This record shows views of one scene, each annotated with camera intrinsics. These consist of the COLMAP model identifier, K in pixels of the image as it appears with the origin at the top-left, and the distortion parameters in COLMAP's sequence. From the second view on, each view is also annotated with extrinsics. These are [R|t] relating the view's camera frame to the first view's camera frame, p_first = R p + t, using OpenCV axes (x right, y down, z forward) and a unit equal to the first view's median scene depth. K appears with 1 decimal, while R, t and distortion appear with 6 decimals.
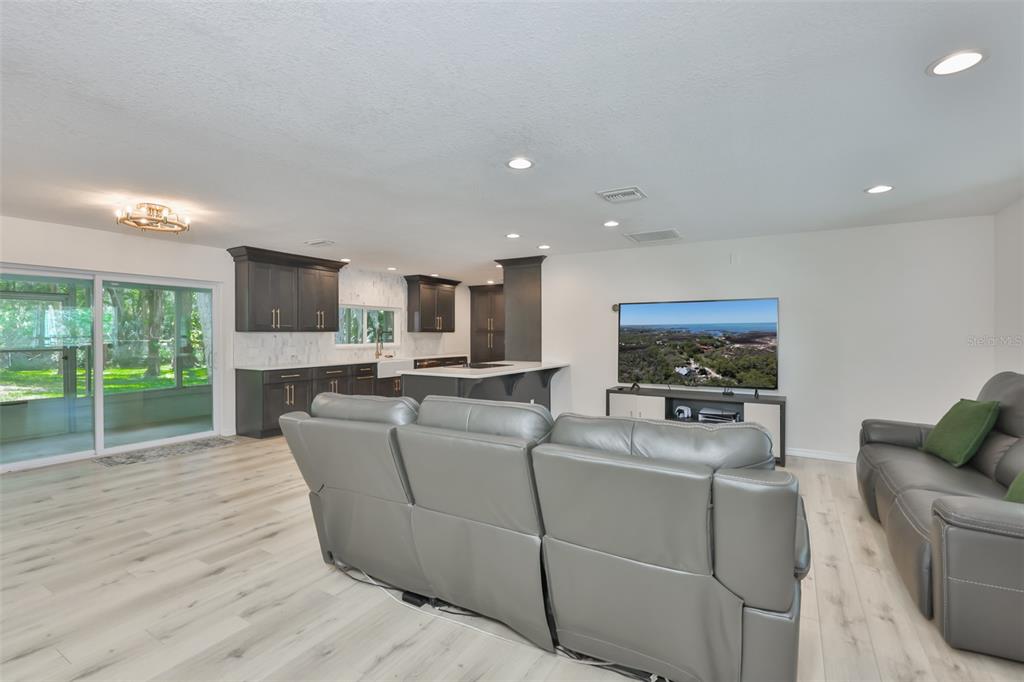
lens RADIAL K [[458.4, 0, 503.1], [0, 458.4, 333.4], [0, 0, 1]] dist [-0.011213, -0.000458]
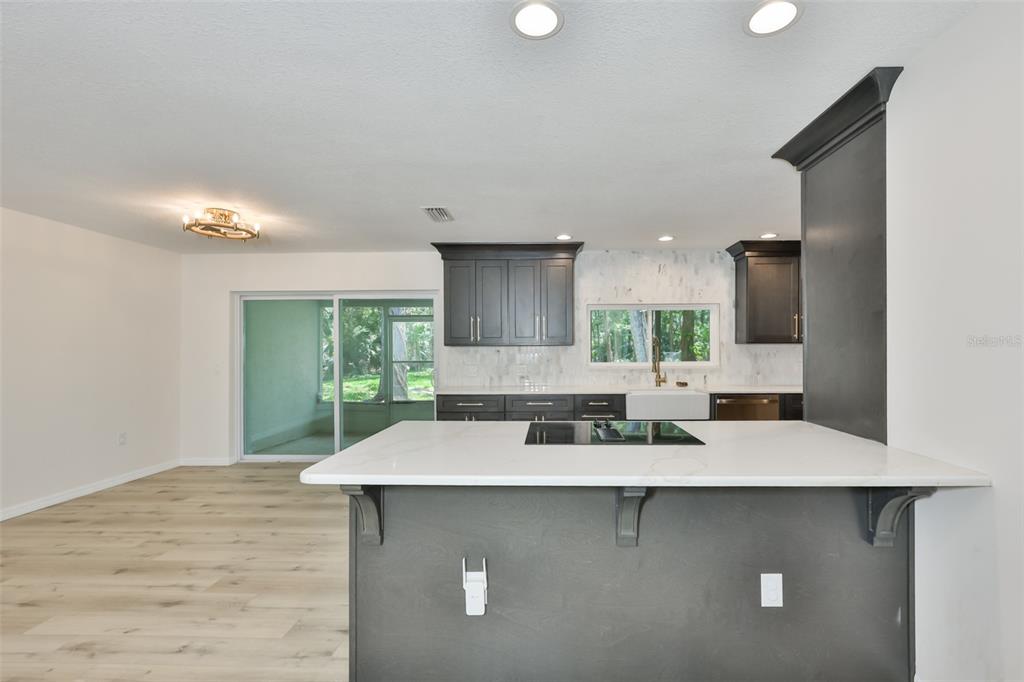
lens RADIAL K [[451.8, 0, 543.9], [0, 451.8, 346.3], [0, 0, 1]] dist [0.000930, -0.000079]
pose [[0.506069, -0.004244, -0.862483, 0.220846], [0.006490, 0.999978, -0.001113, -0.000721], [0.862469, -0.005035, 0.506085, 0.674563]]
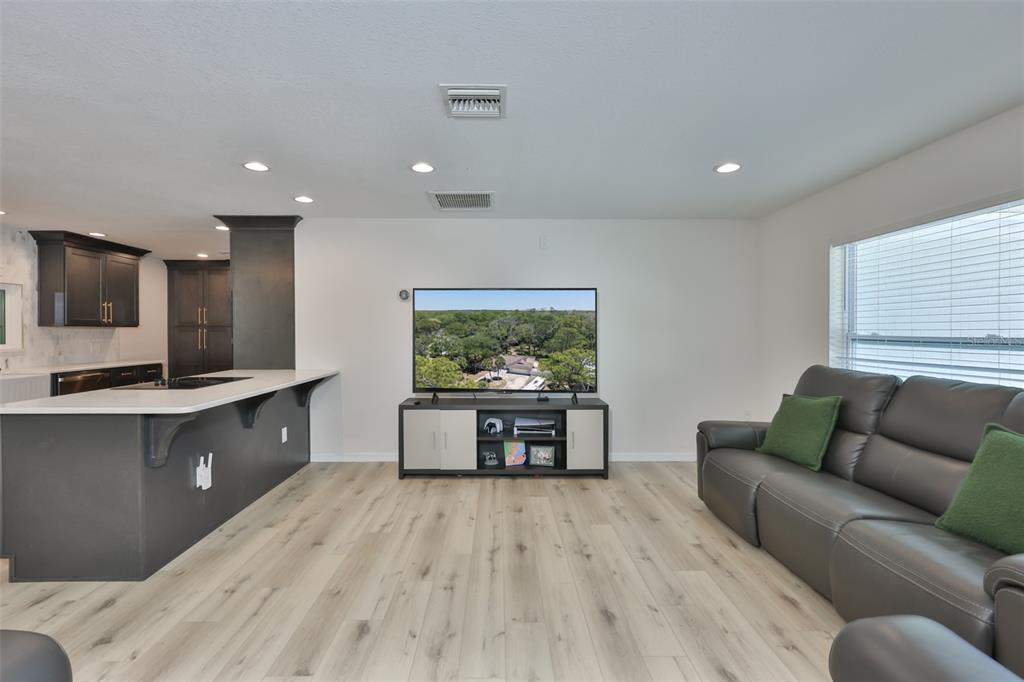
lens RADIAL K [[458.4, 0, 503.1], [0, 458.4, 333.4], [0, 0, 1]] dist [-0.011213, -0.000458]
pose [[0.844291, -0.004554, 0.535865, -0.020942], [-0.000088, 0.999963, 0.008636, 0.001531], [-0.535884, -0.007338, 0.844259, 0.252513]]
